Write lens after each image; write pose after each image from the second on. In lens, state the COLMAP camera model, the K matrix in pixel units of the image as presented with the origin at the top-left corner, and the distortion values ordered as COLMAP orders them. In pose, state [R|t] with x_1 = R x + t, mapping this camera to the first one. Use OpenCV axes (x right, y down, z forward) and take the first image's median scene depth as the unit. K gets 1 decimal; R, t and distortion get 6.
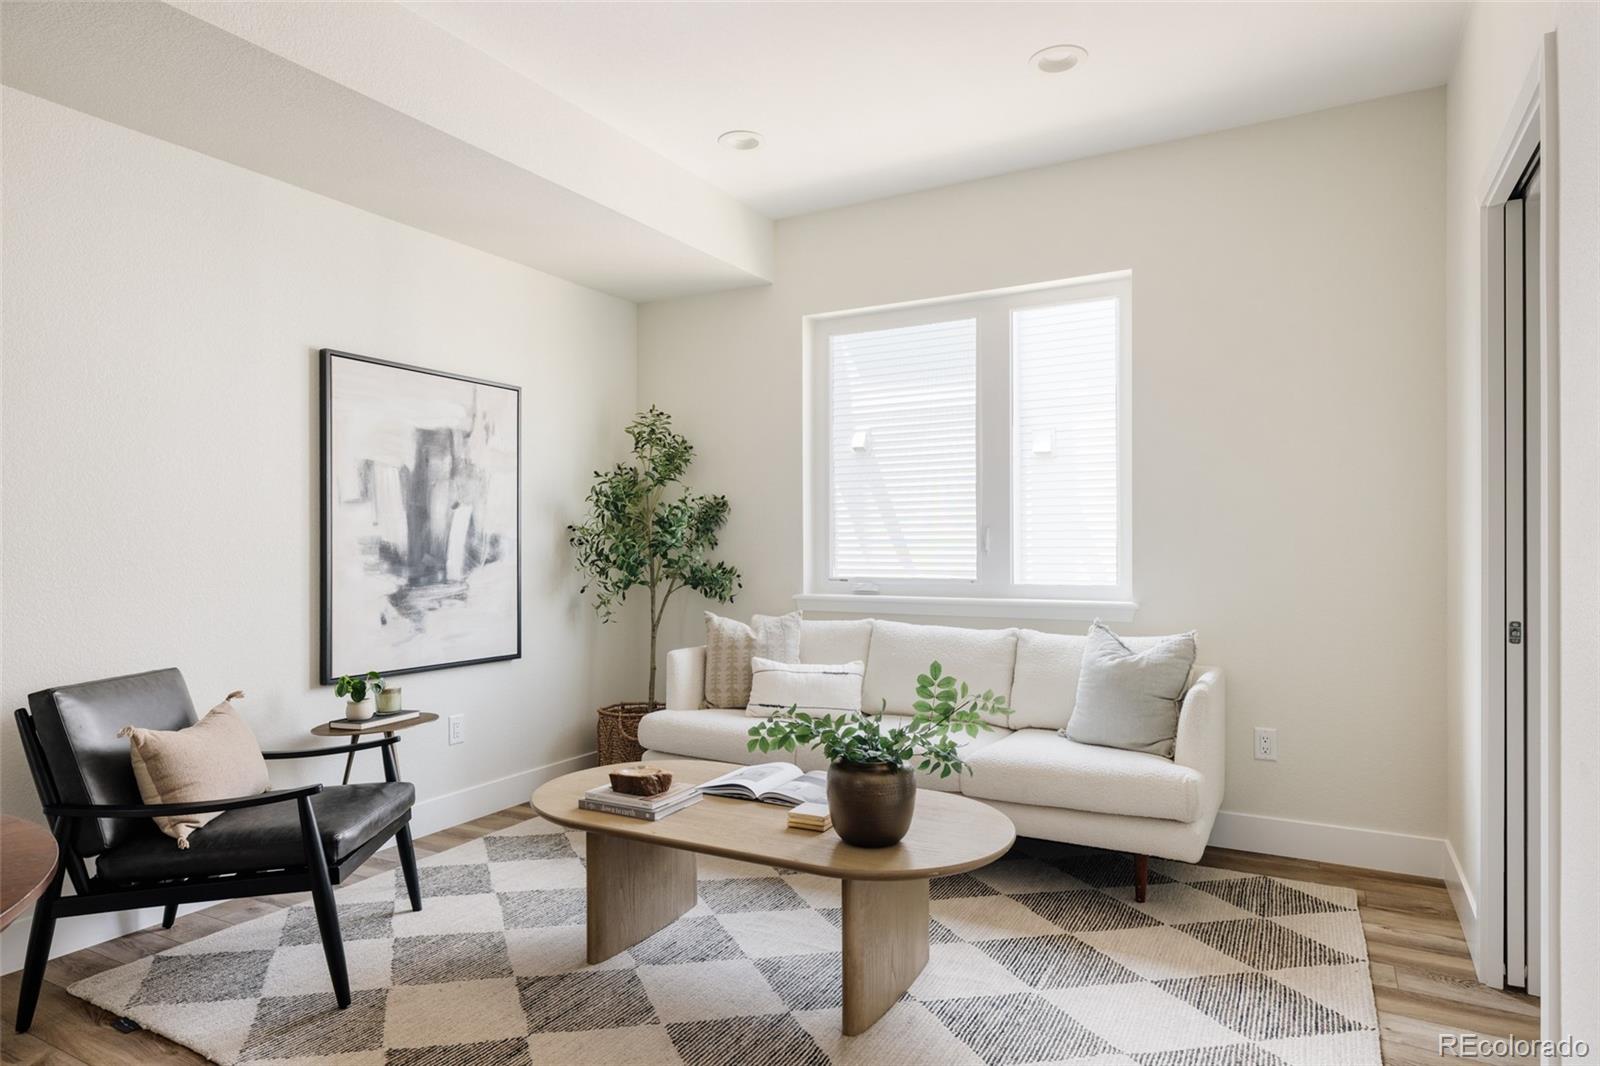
lens RADIAL K [[912.2, 0, 804.8], [0, 912.2, 541.5], [0, 0, 1]] dist [0.003696, 0.000257]
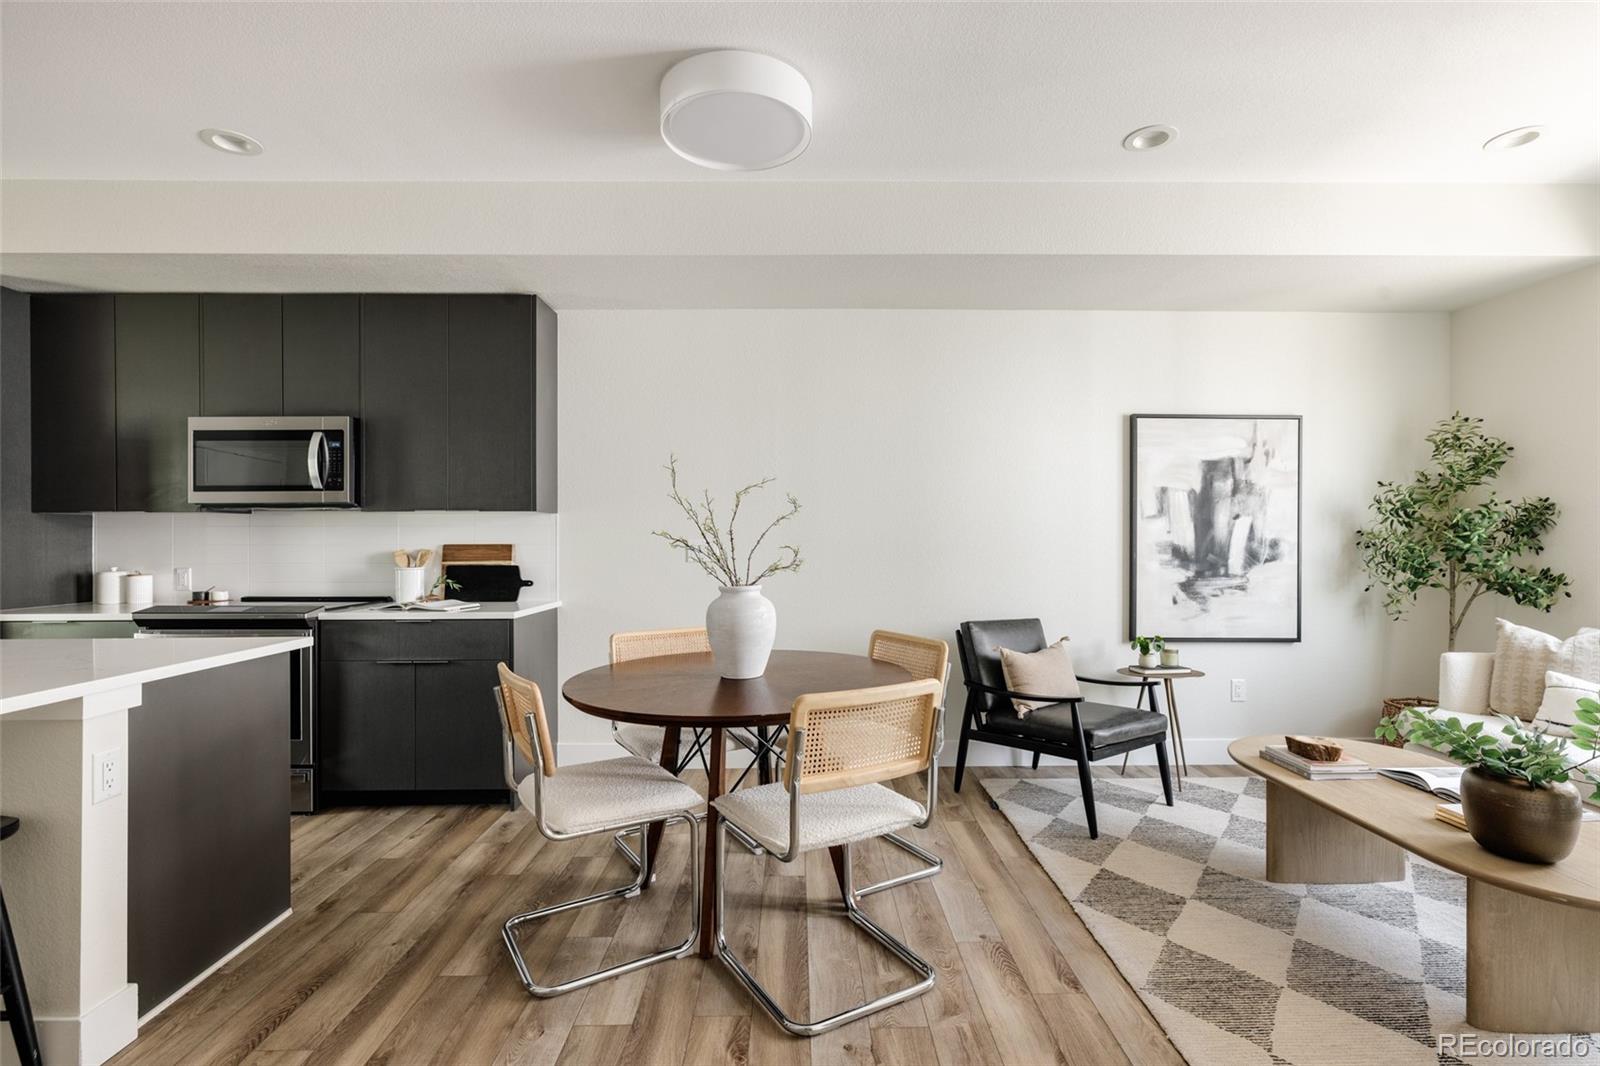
lens RADIAL K [[766.1, 0, 810.6], [0, 766.1, 537.1], [0, 0, 1]] dist [-0.000595, -0.000165]
pose [[0.496130, 0.005008, -0.868234, 0.278552], [-0.000258, 0.999984, 0.005620, -0.017857], [0.868248, -0.002564, 0.496123, -0.064571]]
